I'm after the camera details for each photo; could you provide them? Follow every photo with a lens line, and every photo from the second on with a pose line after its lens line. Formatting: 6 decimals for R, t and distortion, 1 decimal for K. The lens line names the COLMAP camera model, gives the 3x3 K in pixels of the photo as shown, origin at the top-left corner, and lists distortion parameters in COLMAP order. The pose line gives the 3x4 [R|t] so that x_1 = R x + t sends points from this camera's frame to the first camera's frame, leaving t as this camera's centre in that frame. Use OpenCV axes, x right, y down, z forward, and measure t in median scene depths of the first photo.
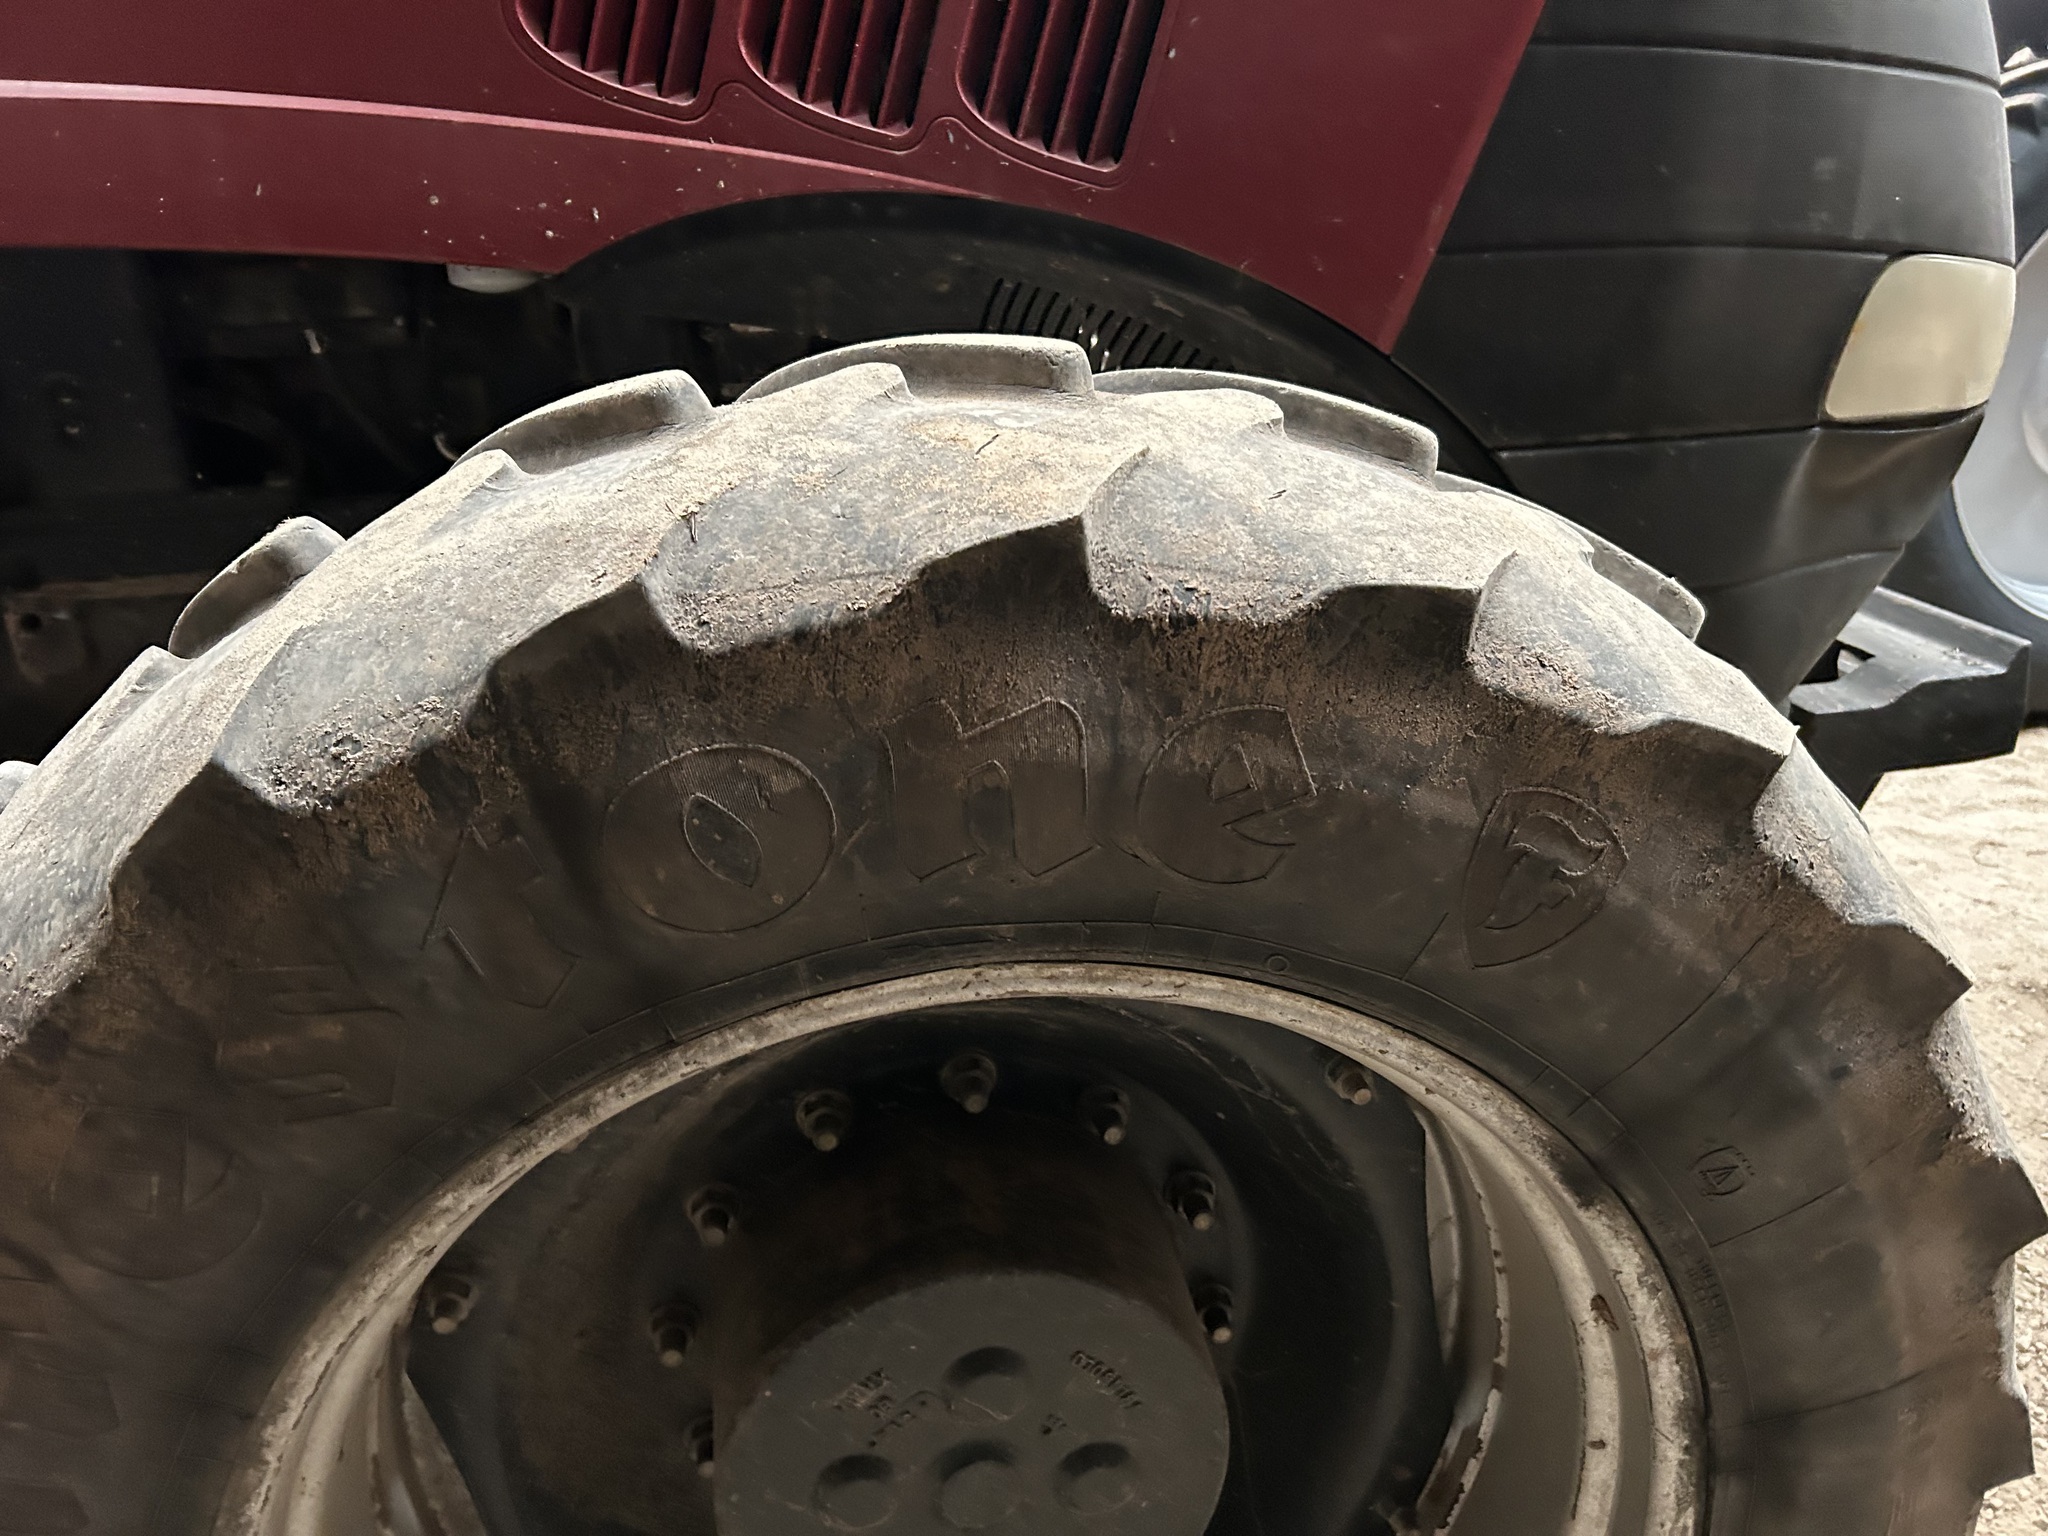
lens RADIAL K [[1548.8, 0, 1024.0], [0, 1548.8, 768.0], [0, 0, 1]] dist [0.018951, 0.001698]
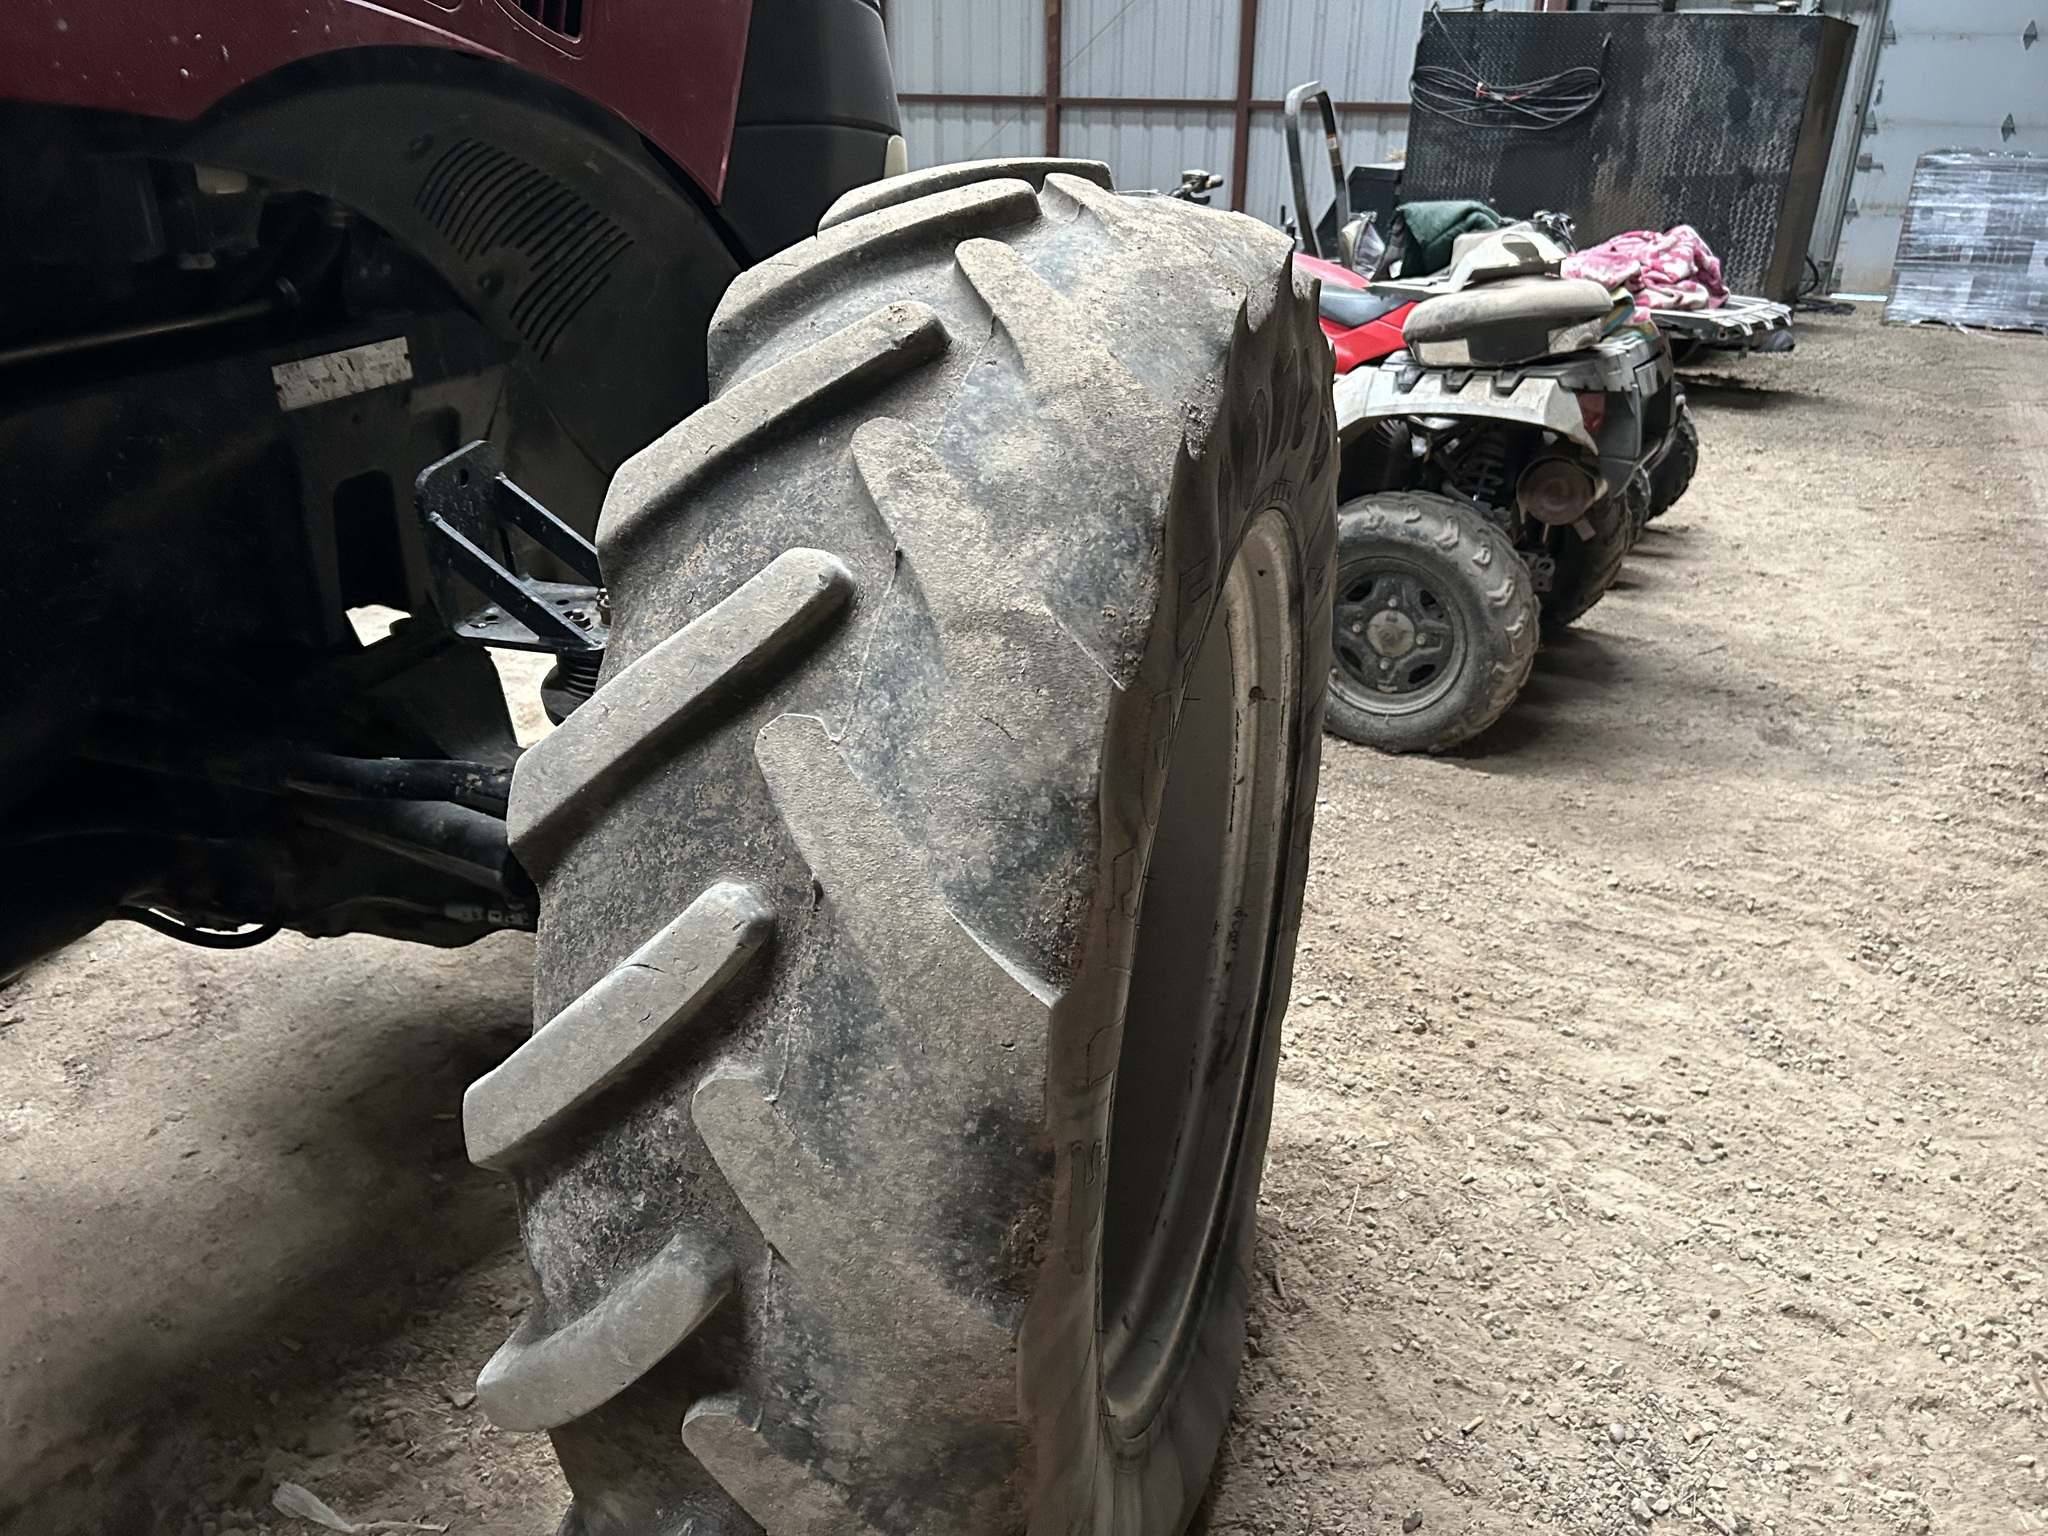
lens RADIAL K [[1623.2, 0, 994.7], [0, 1623.2, 774.1], [0, 0, 1]] dist [0.021010, -0.008169]
pose [[0.442036, -0.310556, 0.841522, -0.993185], [0.282458, 0.938619, 0.198019, -0.026196], [-0.851365, 0.150163, 0.502622, 0.206327]]
